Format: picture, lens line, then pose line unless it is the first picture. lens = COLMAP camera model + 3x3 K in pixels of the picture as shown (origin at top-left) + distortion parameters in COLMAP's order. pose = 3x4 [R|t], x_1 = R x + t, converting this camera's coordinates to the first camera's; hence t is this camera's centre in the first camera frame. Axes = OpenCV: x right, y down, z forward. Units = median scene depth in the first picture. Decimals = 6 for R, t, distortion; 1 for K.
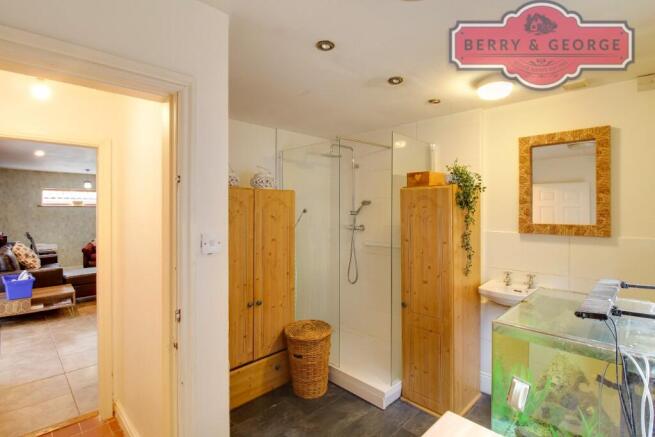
lens RADIAL K [[304.2, 0, 332.0], [0, 304.2, 208.2], [0, 0, 1]] dist [0.001239, -0.018705]
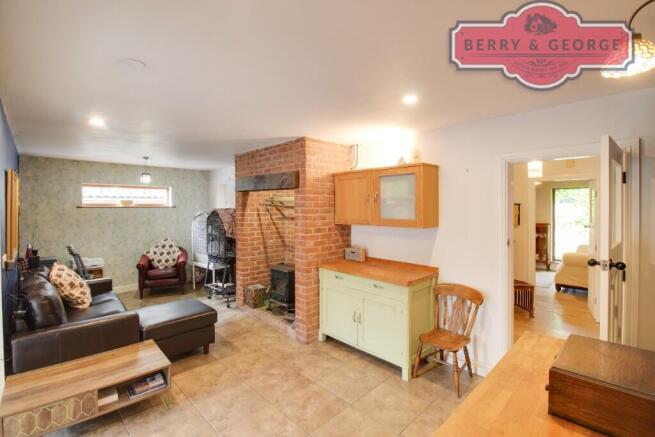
lens RADIAL K [[304.2, 0, 332.0], [0, 304.2, 208.2], [0, 0, 1]] dist [0.001239, -0.018705]
pose [[0.999304, -0.000444, -0.037301, -0.304807], [0.000692, 0.999978, 0.006631, -0.008680], [0.037297, -0.006652, 0.999282, 0.258632]]
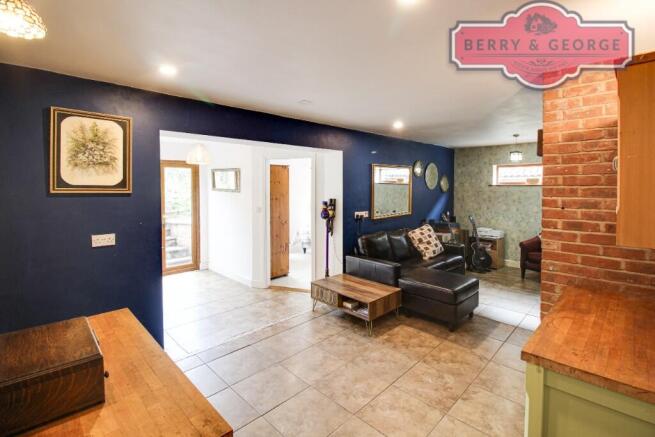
lens RADIAL K [[300.8, 0, 325.1], [0, 300.8, 194.8], [0, 0, 1]] dist [0.001198, -0.017106]
pose [[-0.041792, 0.028617, -0.998716, -0.063807], [0.005272, 0.999582, 0.028422, -0.007488], [0.999112, -0.004077, -0.041925, 0.525927]]
